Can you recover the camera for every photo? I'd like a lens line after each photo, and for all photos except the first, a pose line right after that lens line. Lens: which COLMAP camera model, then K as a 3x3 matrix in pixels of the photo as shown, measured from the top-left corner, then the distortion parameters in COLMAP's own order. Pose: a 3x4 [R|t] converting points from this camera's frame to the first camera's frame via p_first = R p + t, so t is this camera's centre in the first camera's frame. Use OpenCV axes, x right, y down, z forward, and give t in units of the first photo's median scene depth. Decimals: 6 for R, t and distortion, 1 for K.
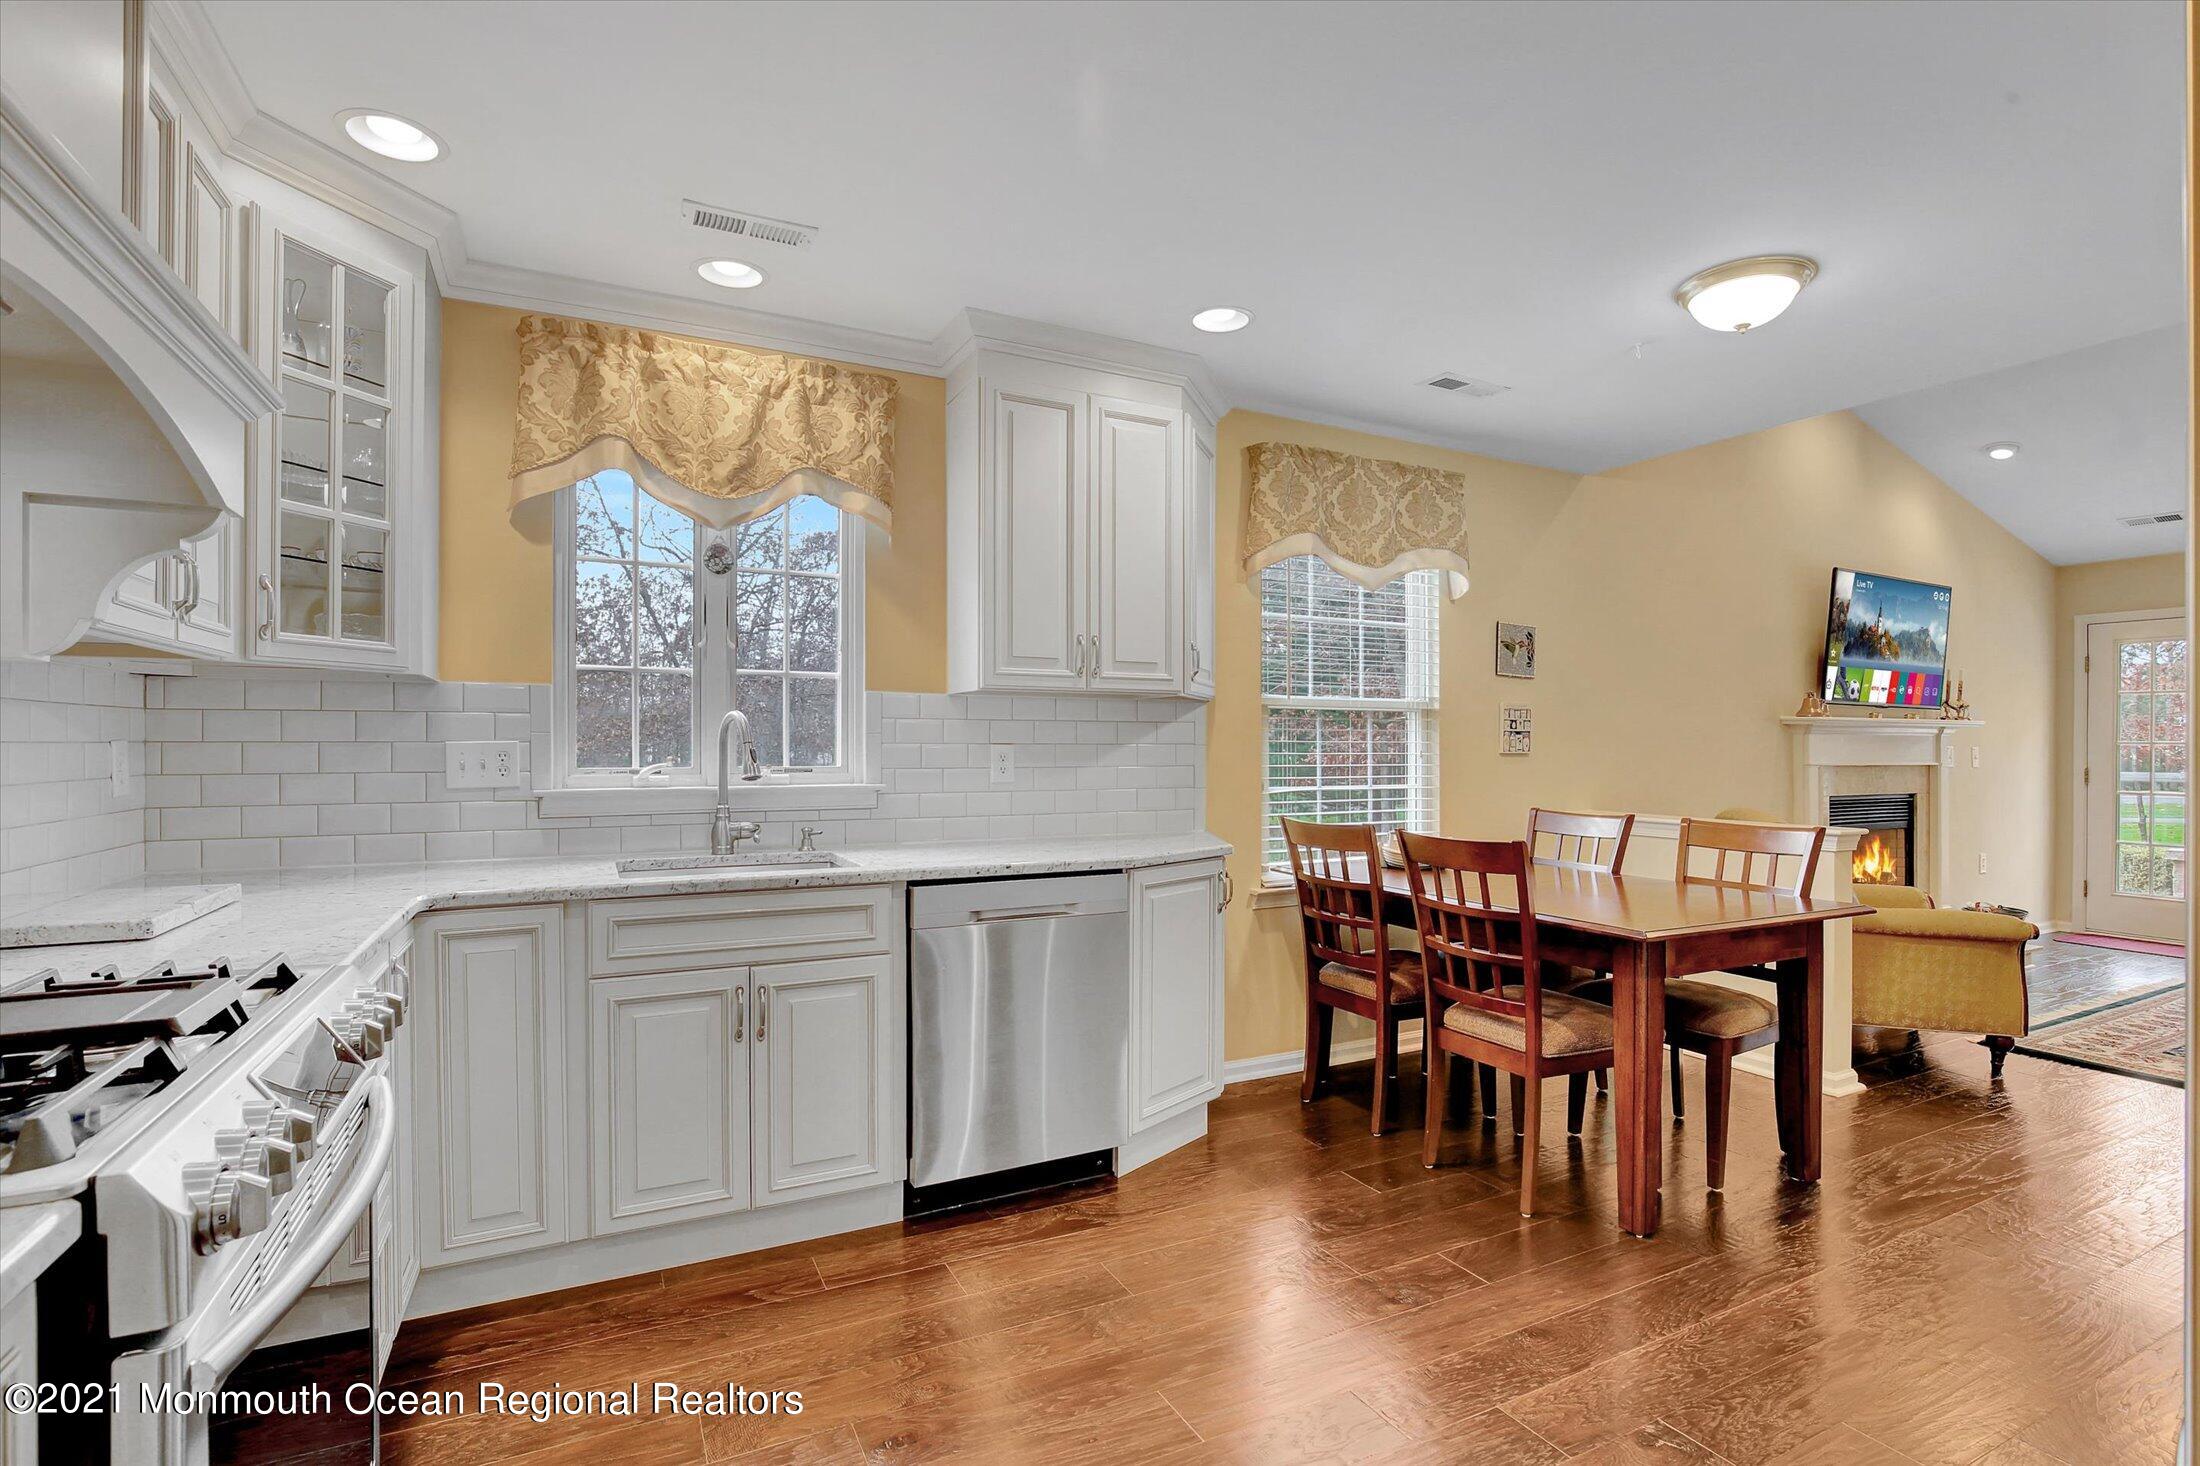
lens RADIAL K [[1036.7, 0, 1111.6], [0, 1036.7, 736.2], [0, 0, 1]] dist [-0.028670, -0.000254]
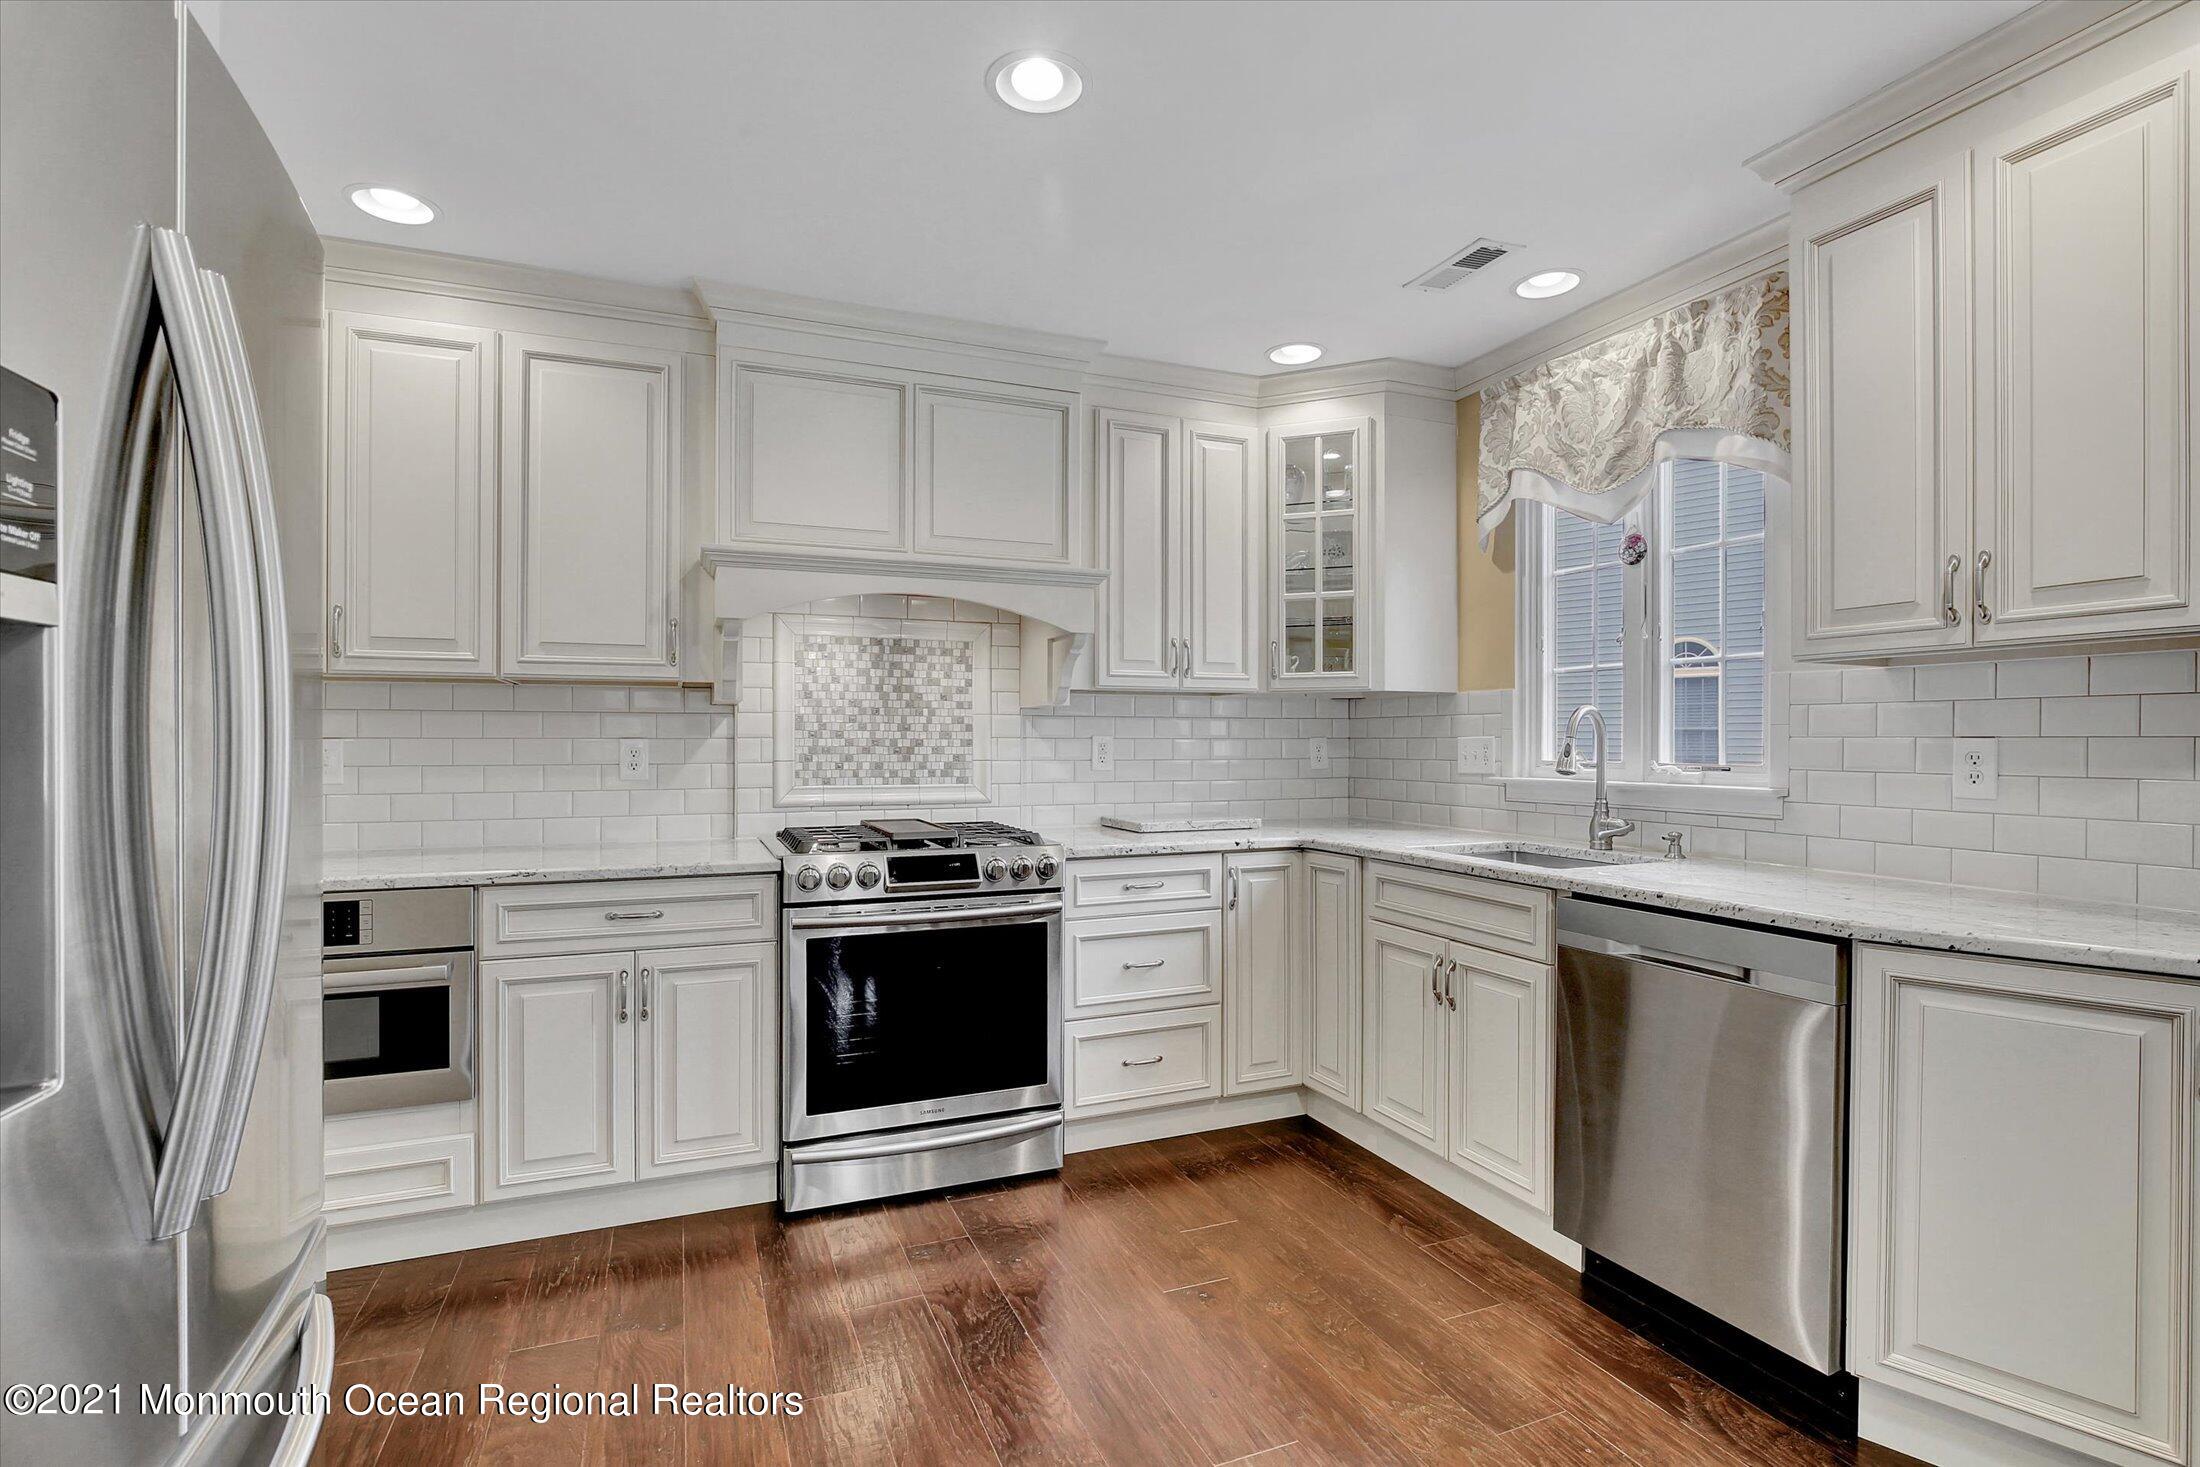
lens RADIAL K [[1036.7, 0, 1105.4], [0, 1036.7, 727.1], [0, 0, 1]] dist [-0.028670, -0.000254]
pose [[-0.086512, -0.014470, -0.996146, 0.637592], [0.006219, 0.999867, -0.015064, 0.008190], [0.996231, -0.007498, -0.086410, 0.591739]]
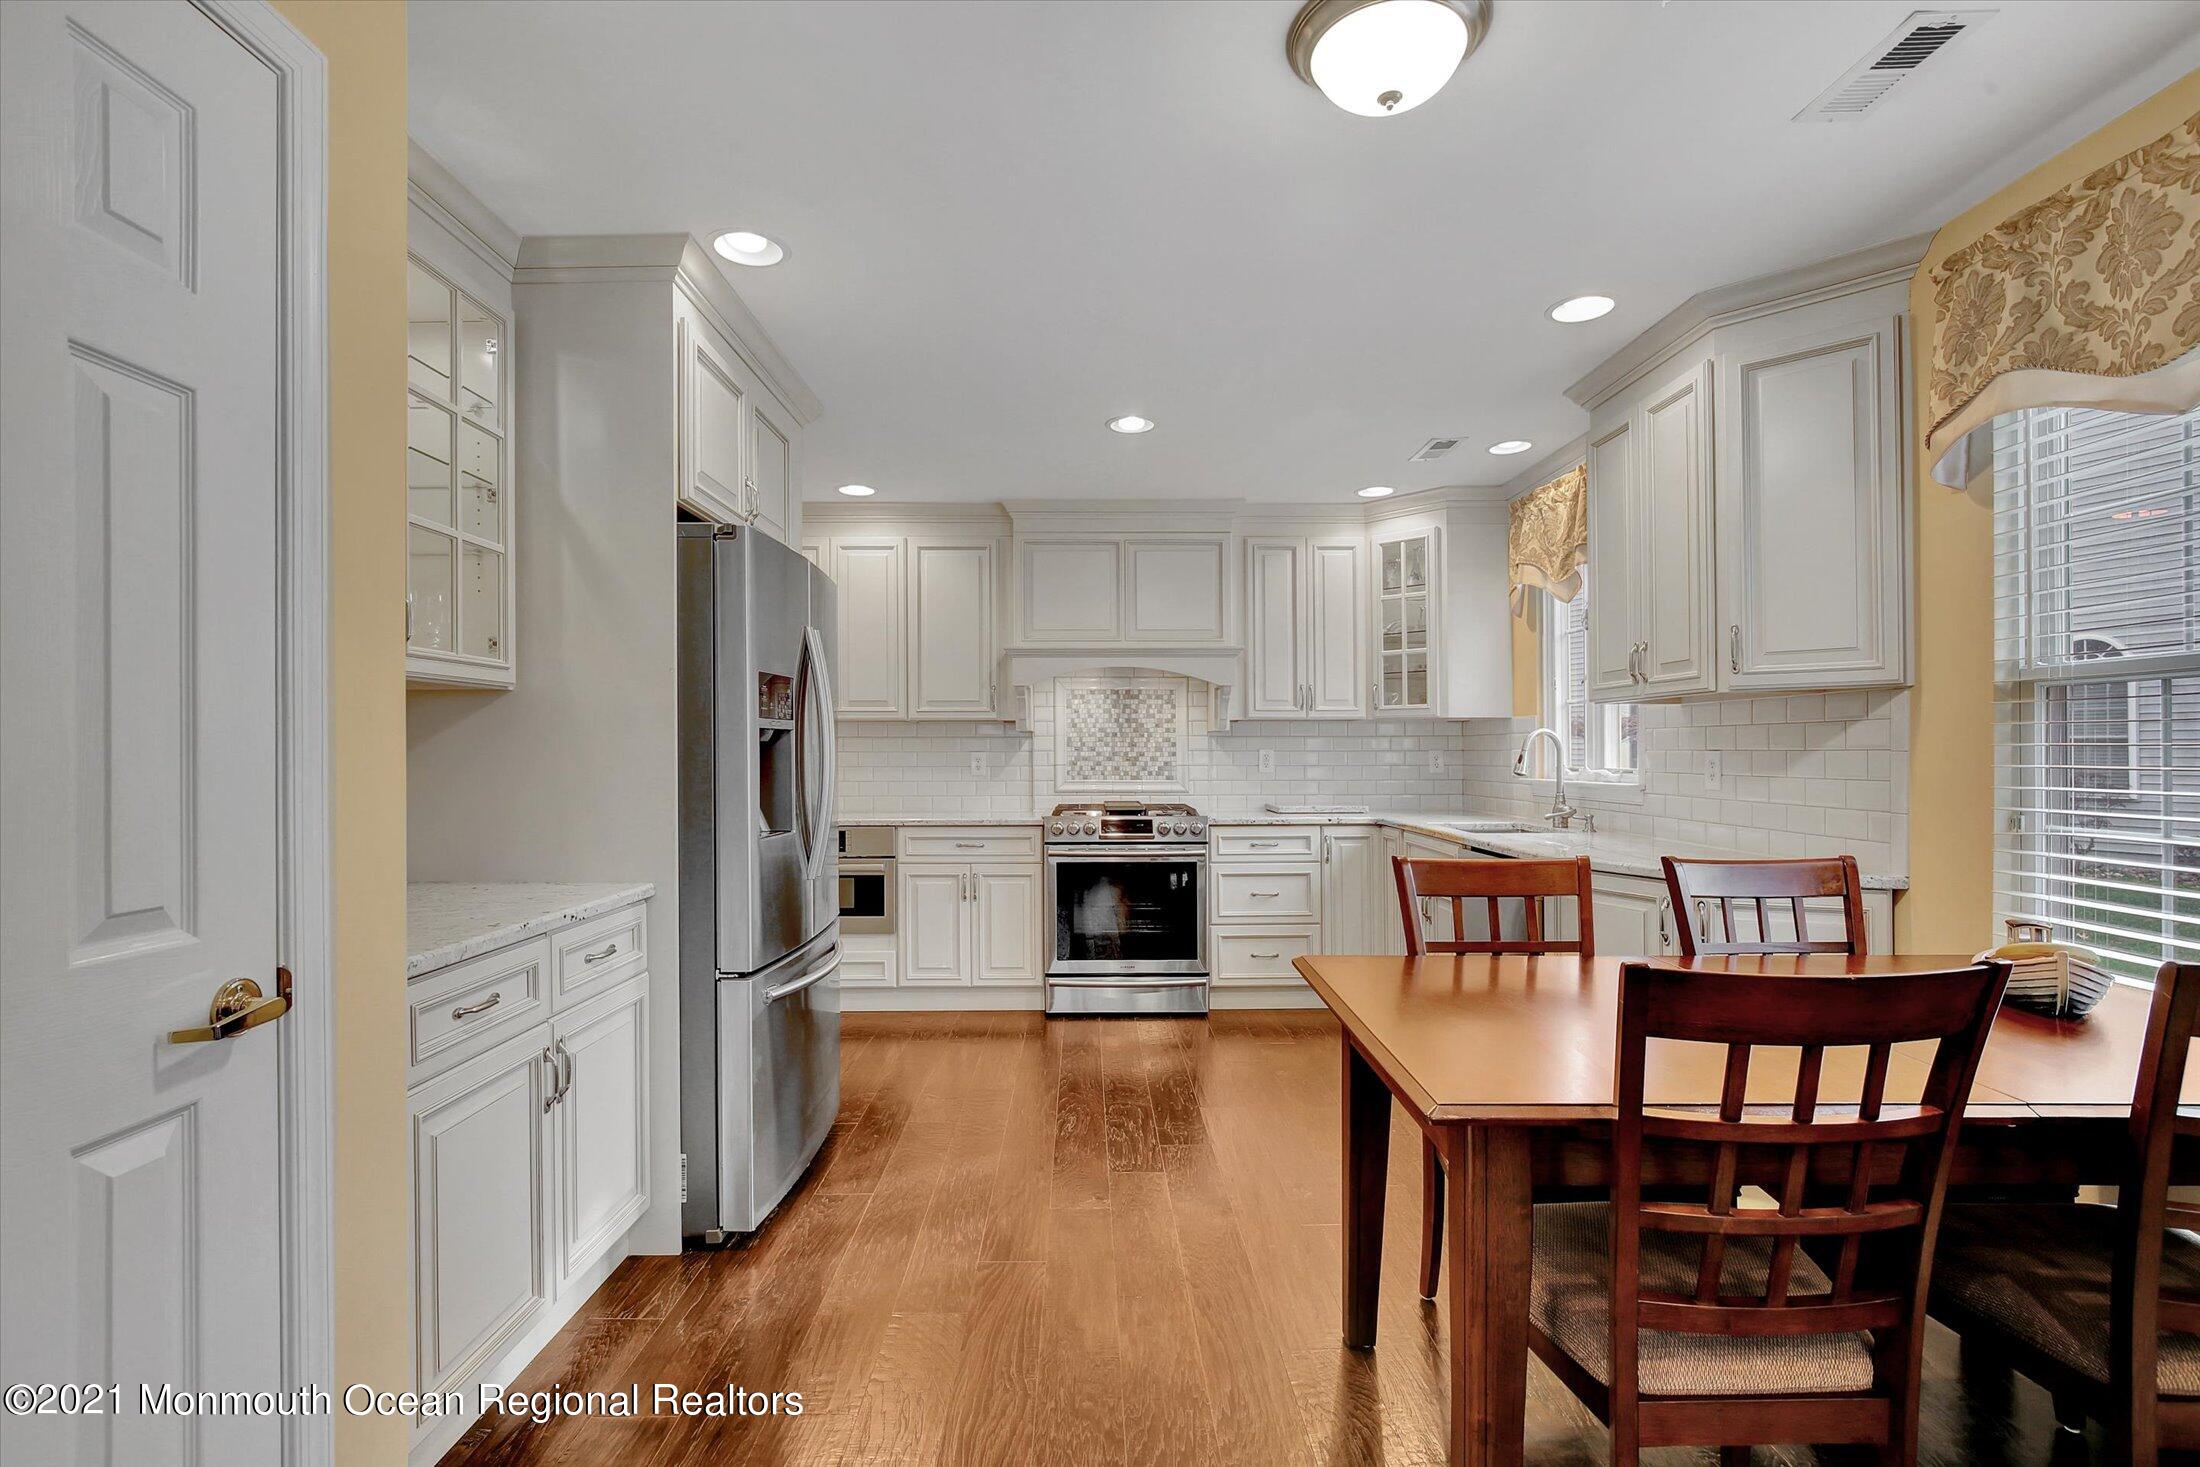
lens RADIAL K [[949.6, 0, 1086.8], [0, 949.6, 747.4], [0, 0, 1]] dist [0.001188, 0.000223]
pose [[-0.445225, -0.005642, -0.895401, 1.099280], [0.006647, 0.999932, -0.009606, 0.010457], [0.895394, -0.010229, -0.445157, 0.977930]]
